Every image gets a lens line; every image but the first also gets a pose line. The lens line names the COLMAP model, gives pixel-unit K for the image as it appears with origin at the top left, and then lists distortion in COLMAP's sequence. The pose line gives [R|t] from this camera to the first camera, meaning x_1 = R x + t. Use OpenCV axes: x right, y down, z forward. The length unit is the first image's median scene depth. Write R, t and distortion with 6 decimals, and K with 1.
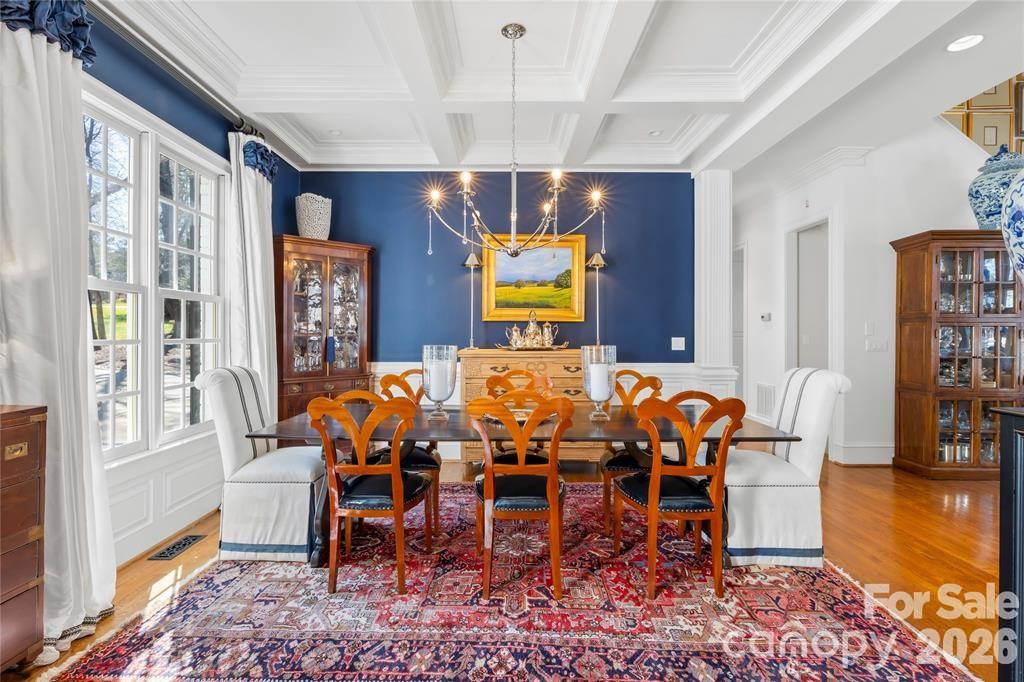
lens RADIAL K [[478.8, 0, 513.5], [0, 478.8, 330.3], [0, 0, 1]] dist [0.001391, -0.000339]
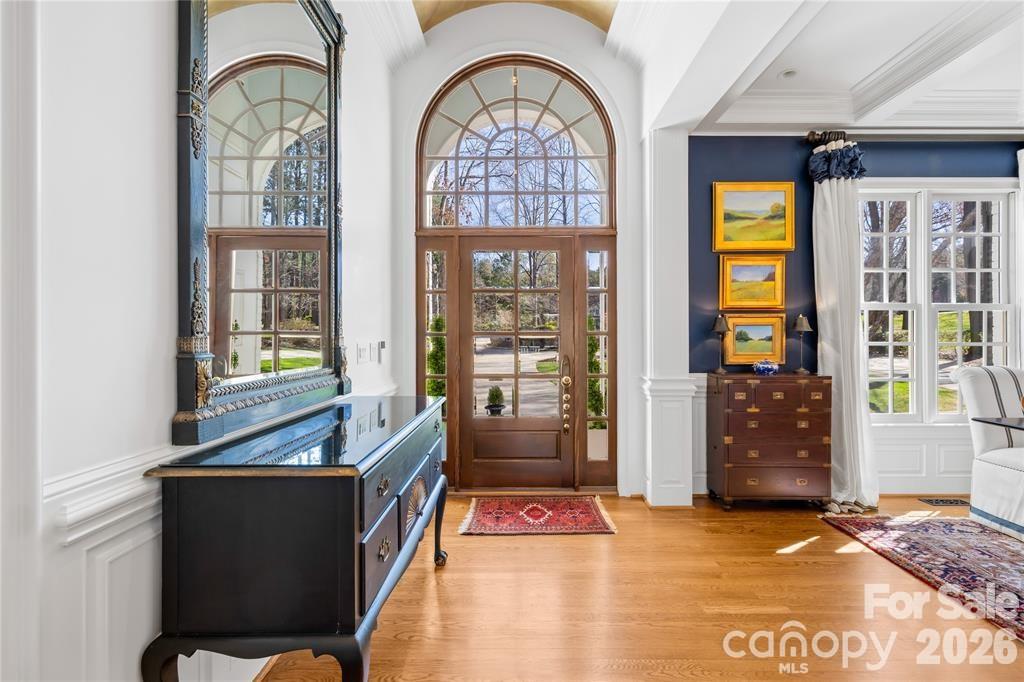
lens RADIAL K [[446.7, 0, 509.5], [0, 446.7, 344.2], [0, 0, 1]] dist [-0.000333, -0.000078]
pose [[-0.001147, 0.009771, -0.999952, 0.548800], [0.009143, 0.999911, 0.009760, 0.001070], [0.999958, -0.009131, -0.001236, -0.192137]]
